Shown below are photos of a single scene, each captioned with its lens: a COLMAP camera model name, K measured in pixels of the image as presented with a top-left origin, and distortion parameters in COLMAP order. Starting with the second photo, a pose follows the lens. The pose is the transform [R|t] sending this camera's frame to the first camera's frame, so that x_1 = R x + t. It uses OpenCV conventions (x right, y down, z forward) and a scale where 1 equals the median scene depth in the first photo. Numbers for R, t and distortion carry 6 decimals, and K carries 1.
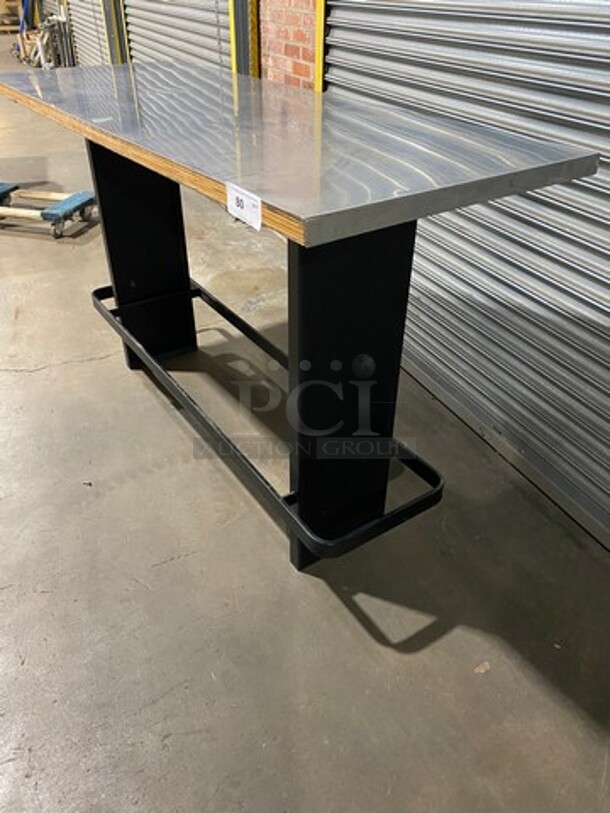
lens RADIAL K [[614.3, 0, 309.2], [0, 614.3, 405.1], [0, 0, 1]] dist [0.052667, -0.053758]
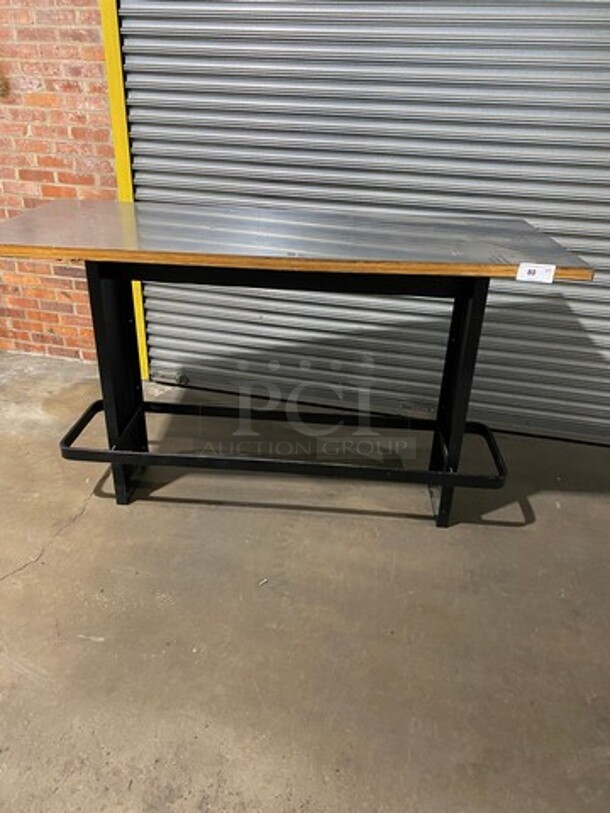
lens RADIAL K [[614.3, 0, 309.2], [0, 614.3, 405.1], [0, 0, 1]] dist [0.052667, -0.053758]
pose [[0.610804, -0.359306, 0.705562, -0.915623], [0.428326, 0.899405, 0.087219, -0.198761], [-0.665924, 0.248936, 0.703260, 0.127905]]
